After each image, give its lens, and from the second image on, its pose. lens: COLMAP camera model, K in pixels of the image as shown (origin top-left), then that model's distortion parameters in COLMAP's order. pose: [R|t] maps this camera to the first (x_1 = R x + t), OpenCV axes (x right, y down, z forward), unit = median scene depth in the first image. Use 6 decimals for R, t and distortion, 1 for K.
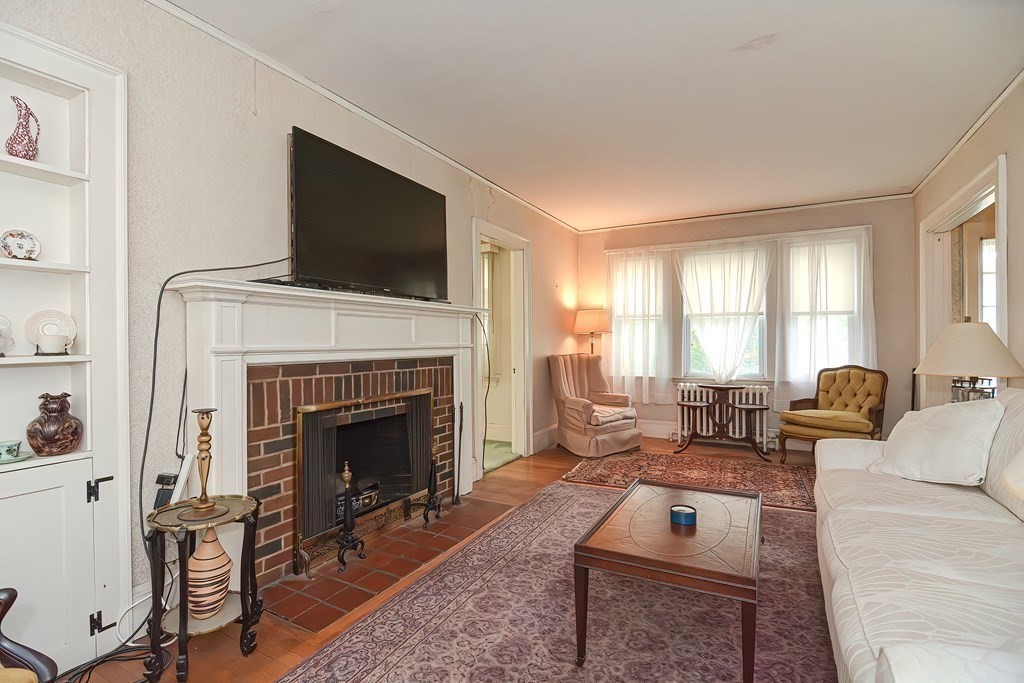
lens RADIAL K [[498.8, 0, 511.1], [0, 498.8, 345.7], [0, 0, 1]] dist [-0.001338, -0.005835]
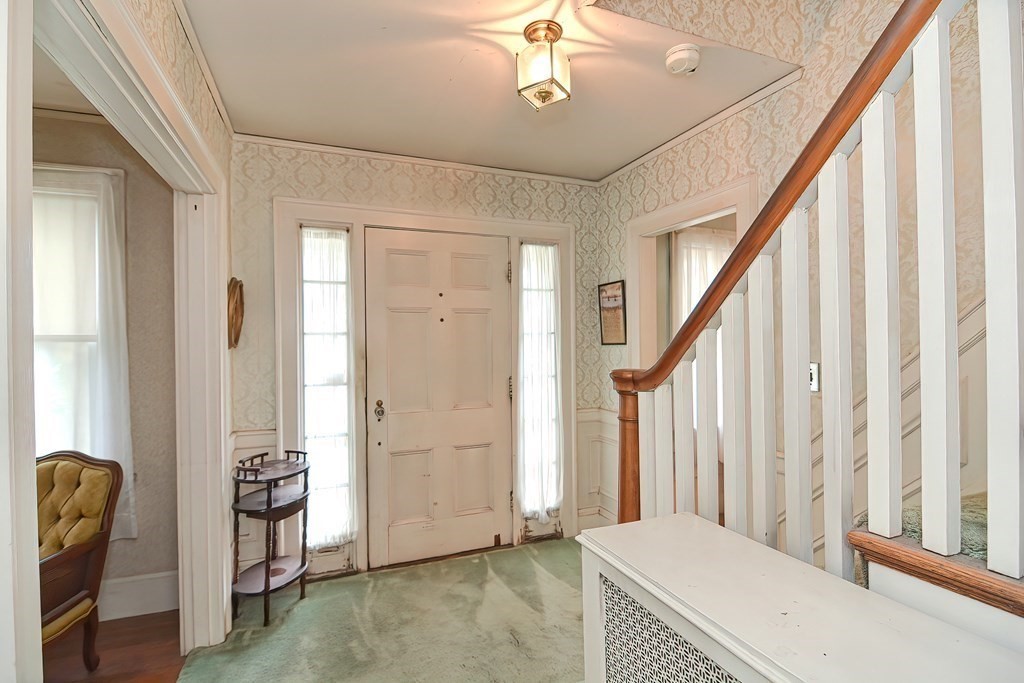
lens RADIAL K [[498.8, 0, 512.2], [0, 498.8, 338.9], [0, 0, 1]] dist [-0.001338, -0.005835]
pose [[0.643324, 0.000360, 0.765594, 0.612852], [0.002473, 0.999994, -0.002547, -0.067819], [-0.765590, 0.003532, 0.643319, 0.372013]]
